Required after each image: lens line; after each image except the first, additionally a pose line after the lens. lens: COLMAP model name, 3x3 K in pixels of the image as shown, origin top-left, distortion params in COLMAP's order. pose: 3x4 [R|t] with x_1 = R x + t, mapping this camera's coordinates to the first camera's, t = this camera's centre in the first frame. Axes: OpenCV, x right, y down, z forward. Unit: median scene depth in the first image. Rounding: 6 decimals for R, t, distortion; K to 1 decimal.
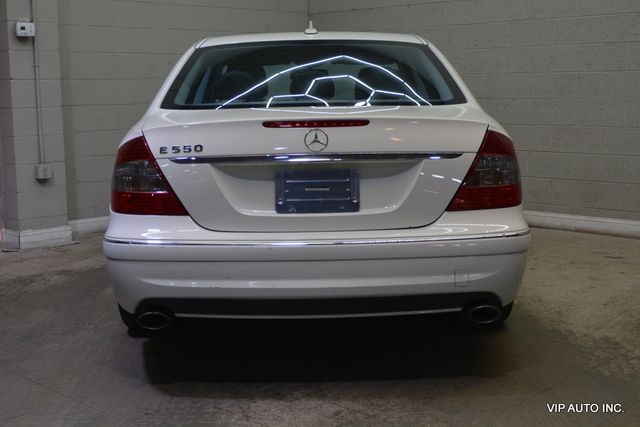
lens RADIAL K [[942.4, 0, 320.0], [0, 942.4, 213.5], [0, 0, 1]] dist [-0.012727, 0.048586]
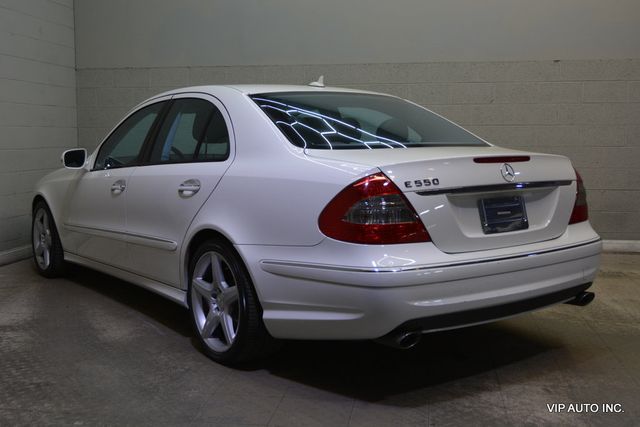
lens RADIAL K [[765.0, 0, 320.0], [0, 765.0, 213.5], [0, 0, 1]] dist [-0.013409, -0.004919]
pose [[0.799461, -0.048678, 0.598742, -0.517296], [0.074370, 0.997064, -0.018240, -0.015957], [-0.596097, 0.059111, 0.800734, 0.226691]]
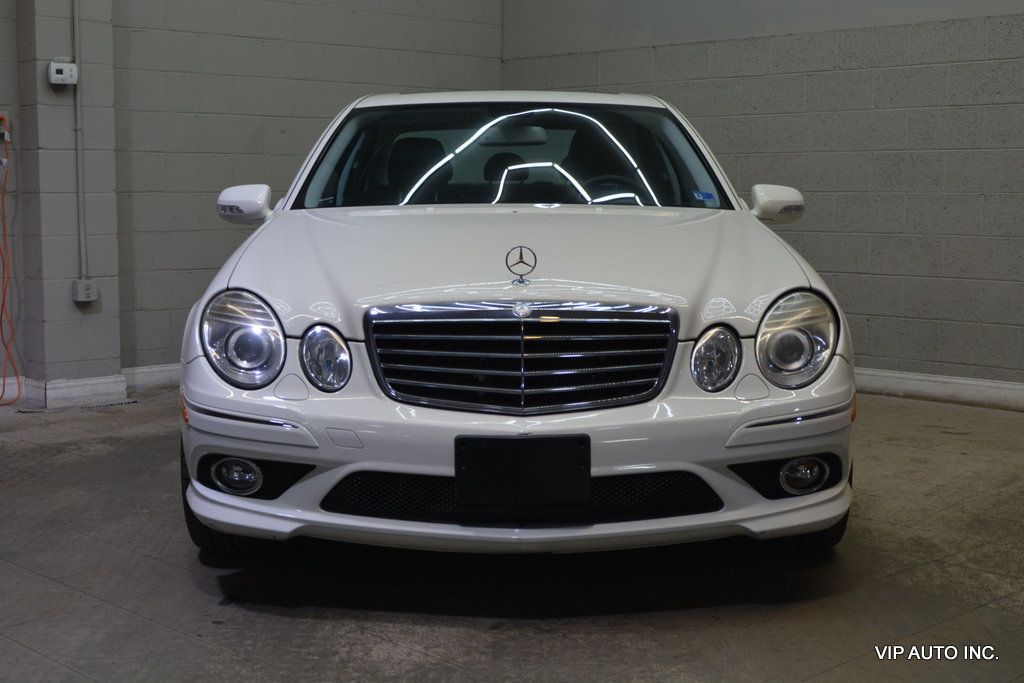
lens RADIAL K [[1526.8, 0, 512.0], [0, 1526.8, 341.5], [0, 0, 1]] dist [-0.009019, 0.026206]
pose [[0.999664, 0.016023, -0.020381, 0.030838], [-0.016736, 0.999235, -0.035342, 0.029328], [0.019799, 0.035671, 0.999167, -0.063879]]
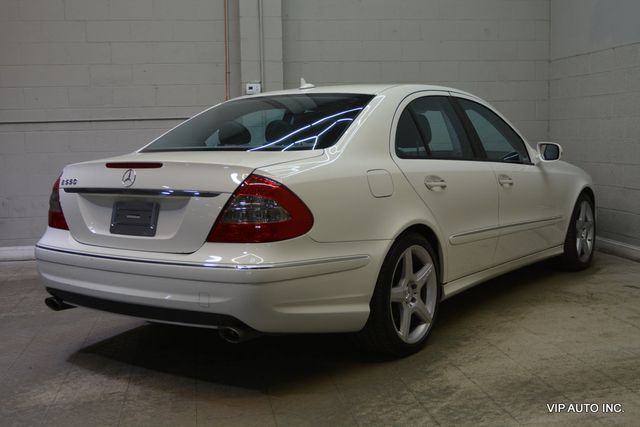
lens RADIAL K [[815.6, 0, 320.0], [0, 815.6, 213.5], [0, 0, 1]] dist [0.012975, 0.026839]
pose [[0.795510, 0.055900, -0.603357, 0.563998], [-0.071300, 0.997454, -0.001595, -0.030299], [0.601731, 0.044288, 0.797470, 0.178042]]
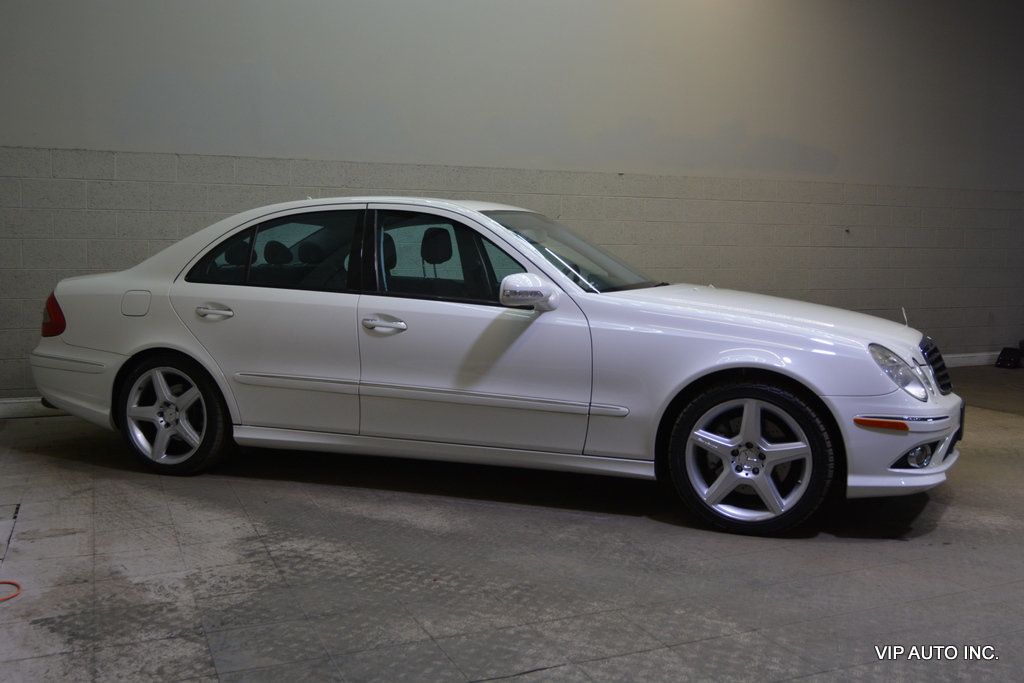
lens RADIAL K [[989.5, 0, 512.0], [0, 989.5, 341.5], [0, 0, 1]] dist [-0.011486, -0.008891]
pose [[0.333359, -0.067167, 0.940404, -0.914313], [0.119667, 0.992406, 0.028461, -0.075752], [-0.935175, 0.103047, 0.338866, 0.678768]]
